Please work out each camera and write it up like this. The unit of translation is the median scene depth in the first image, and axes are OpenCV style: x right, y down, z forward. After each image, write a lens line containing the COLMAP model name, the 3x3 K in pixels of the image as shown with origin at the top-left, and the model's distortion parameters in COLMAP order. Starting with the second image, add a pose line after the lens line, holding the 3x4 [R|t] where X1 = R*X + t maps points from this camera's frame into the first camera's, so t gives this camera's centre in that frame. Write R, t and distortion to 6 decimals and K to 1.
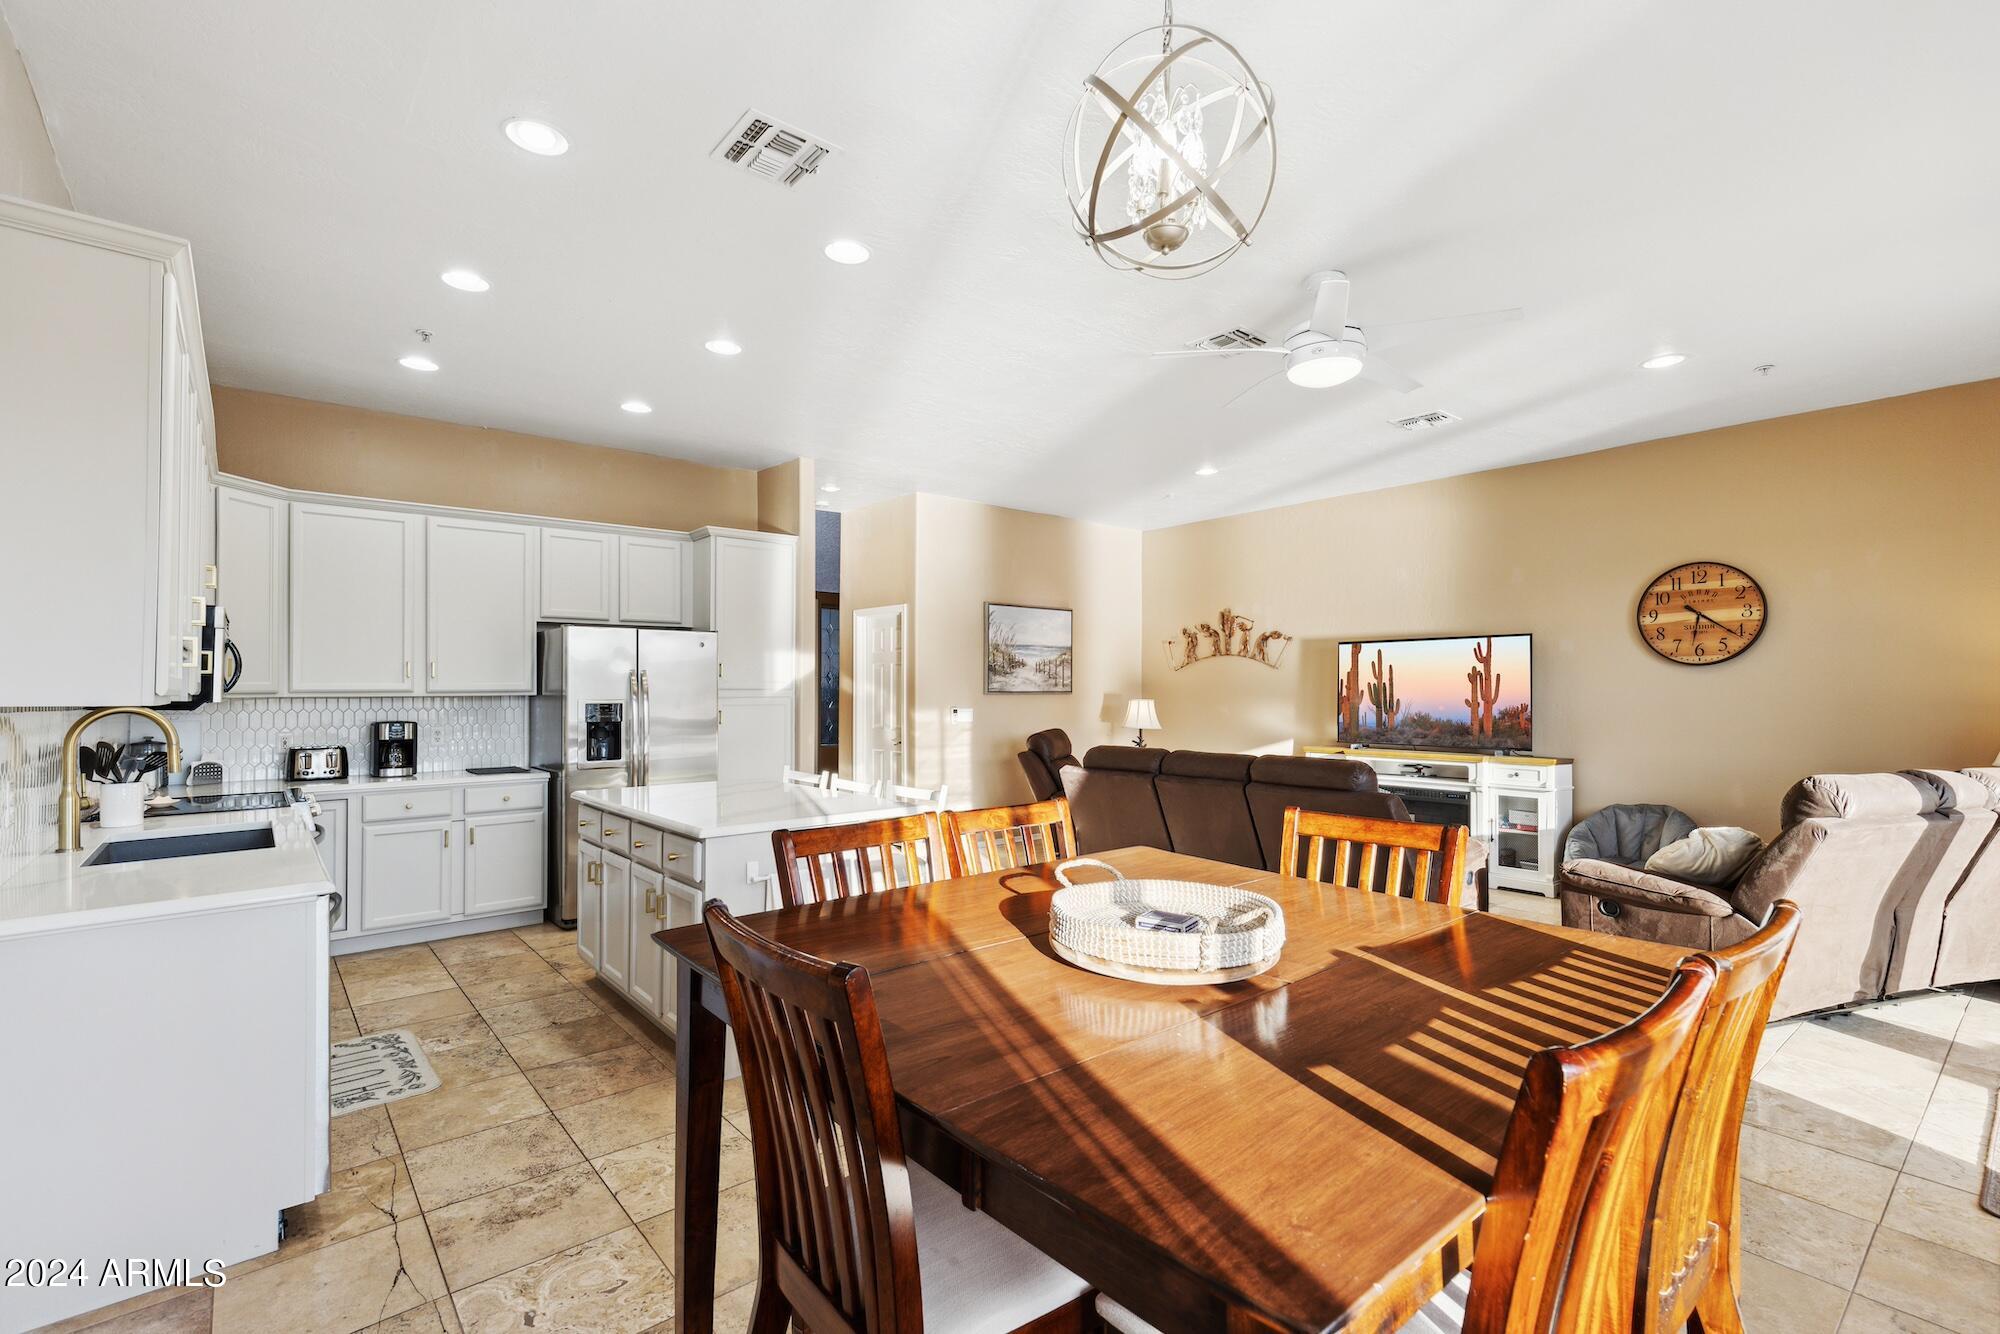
lens RADIAL K [[886.6, 0, 997.4], [0, 886.6, 672.3], [0, 0, 1]] dist [0.002152, -0.000181]
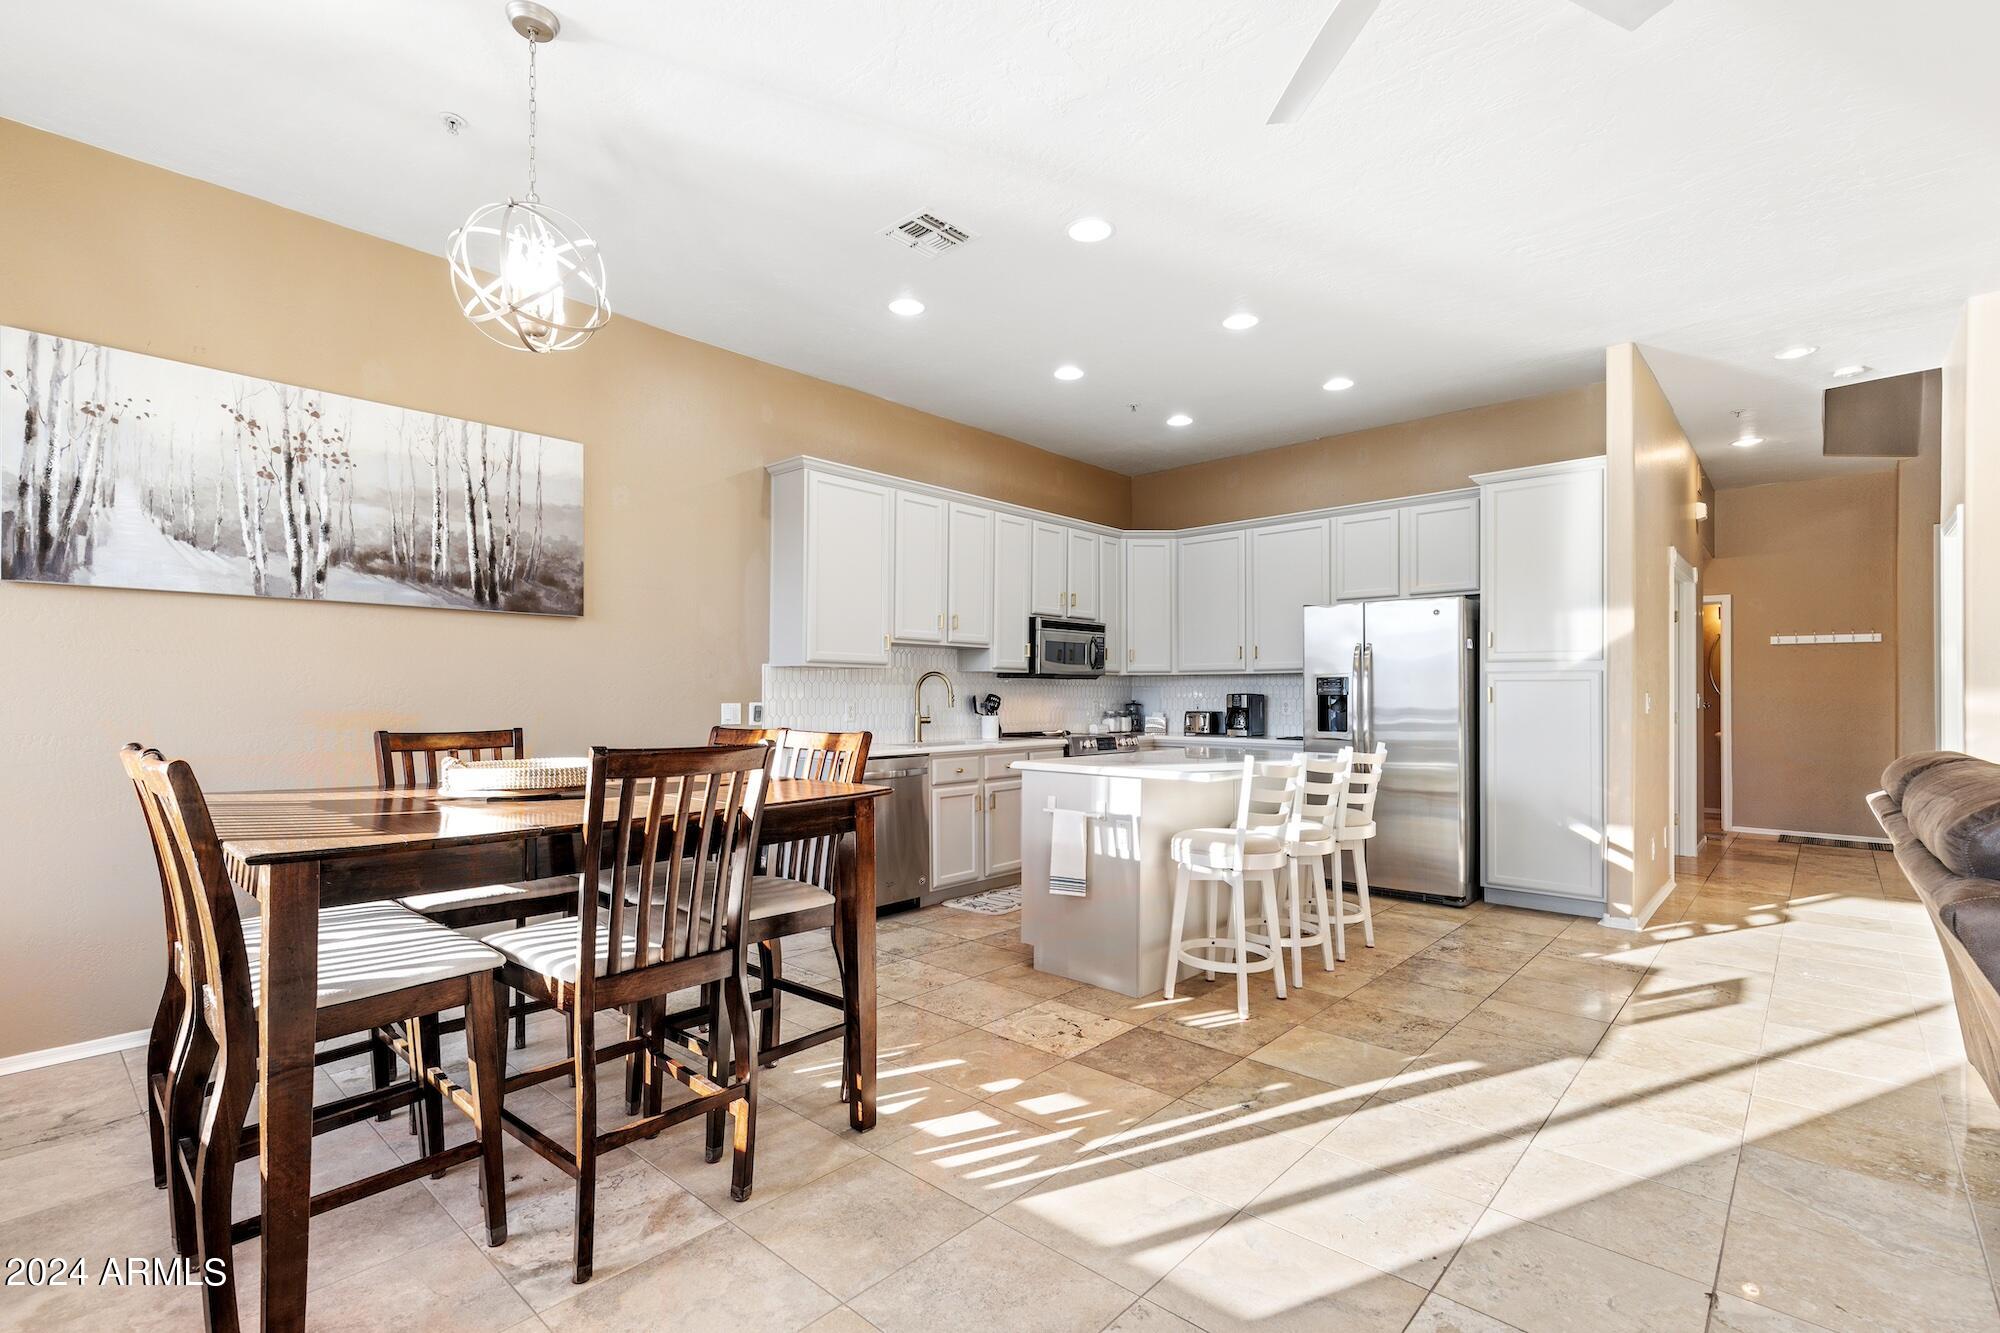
lens RADIAL K [[903.8, 0, 993.9], [0, 903.8, 687.9], [0, 0, 1]] dist [0.007880, -0.000684]
pose [[0.125516, -0.002893, -0.992087, 0.555832], [0.017637, 0.999844, -0.000685, 0.040800], [0.991935, -0.017411, 0.125548, 0.463538]]
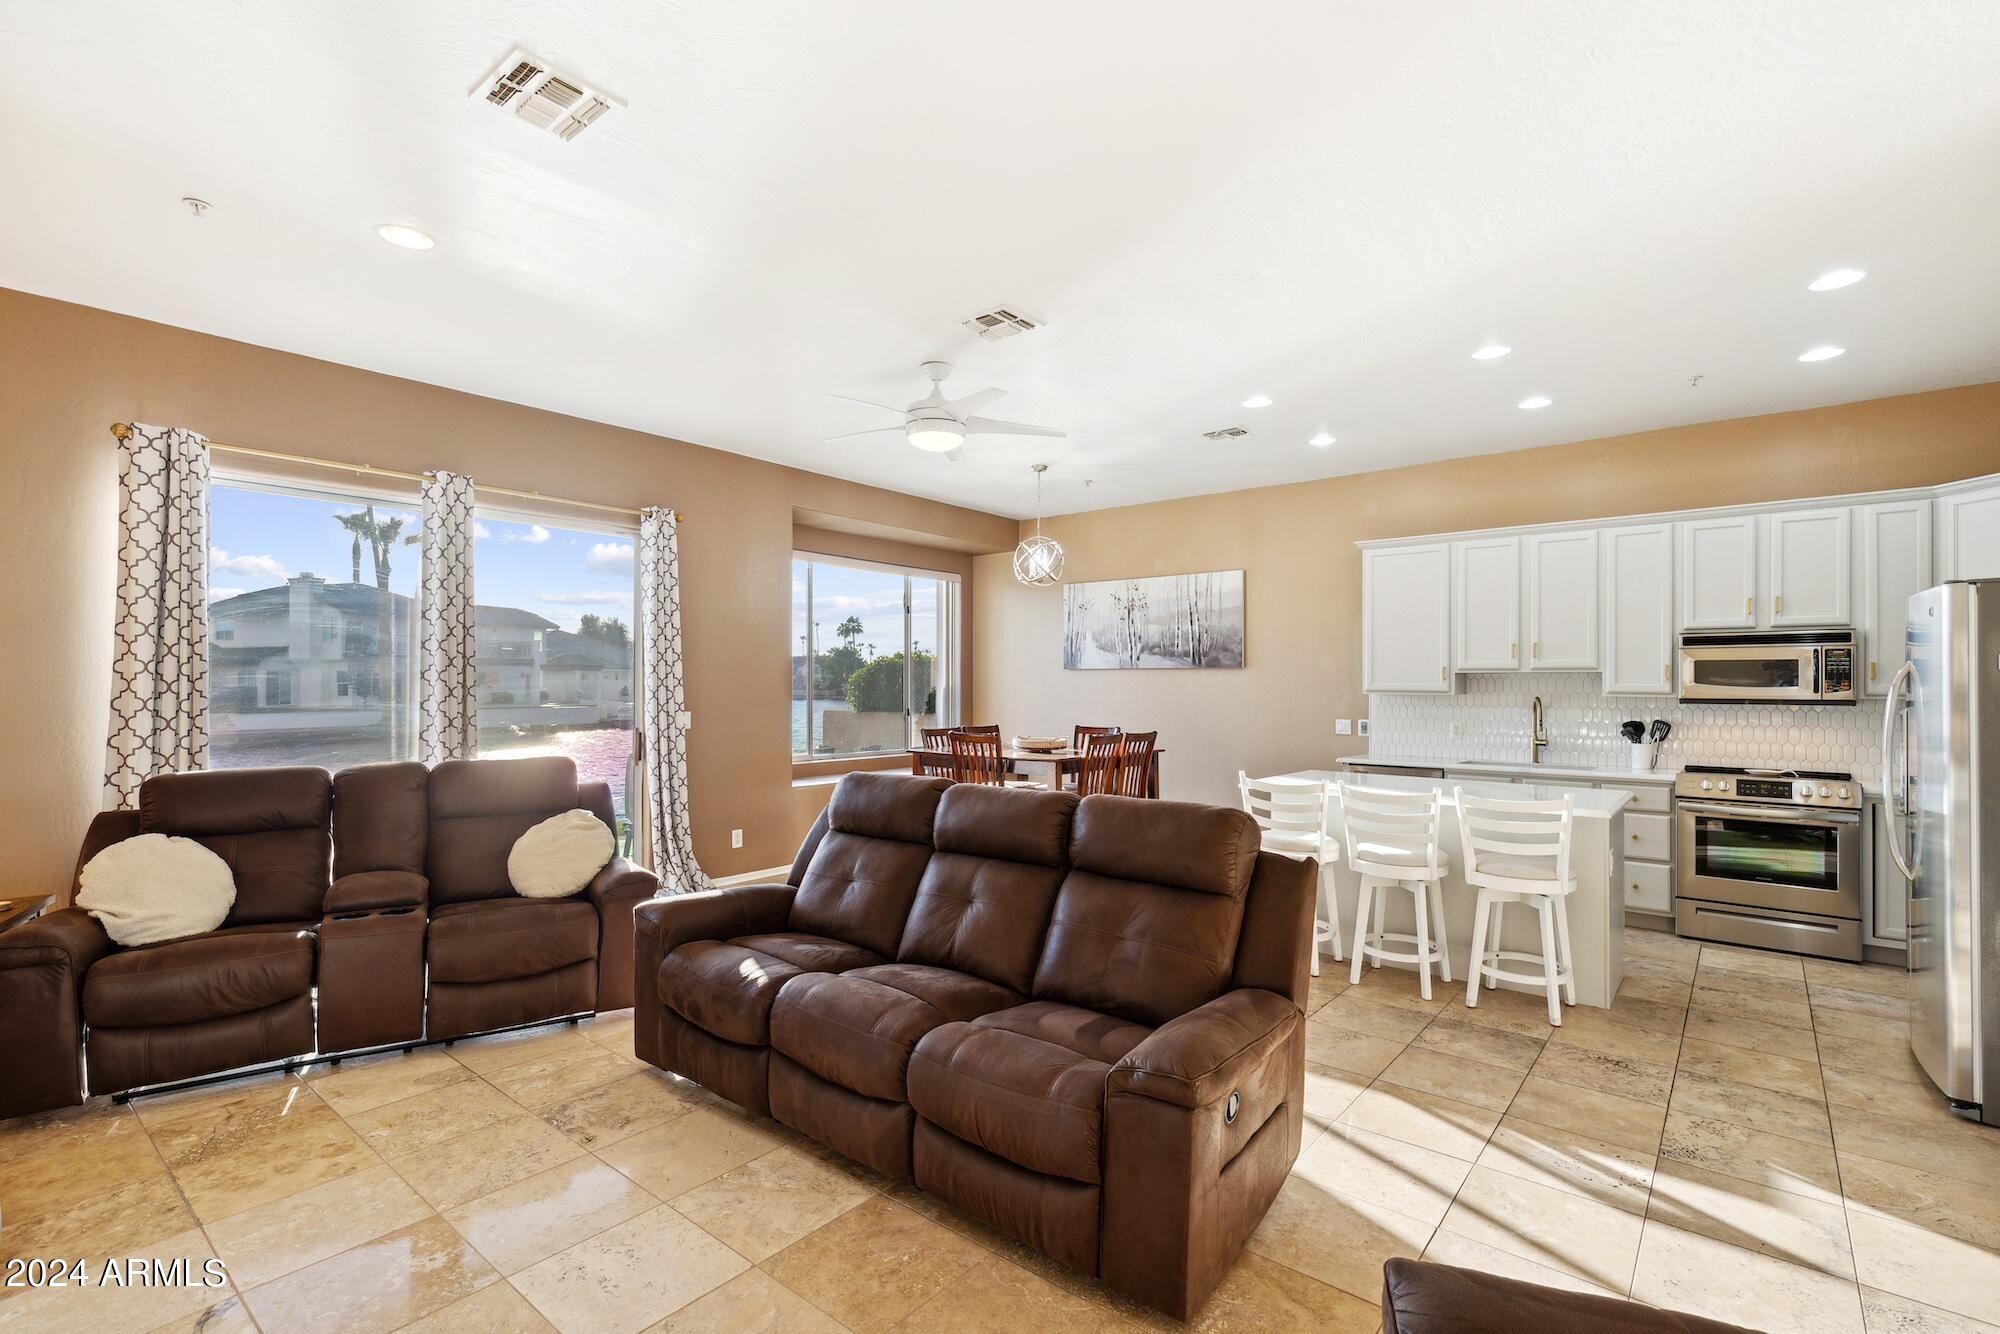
lens RADIAL K [[911.8, 0, 995.9], [0, 911.8, 676.1], [0, 0, 1]] dist [0.007952, -0.000190]
pose [[-0.984476, -0.000663, -0.175519, 0.347220], [0.004275, 0.999606, -0.027754, 0.022327], [0.175468, -0.028073, -0.984085, 1.541419]]
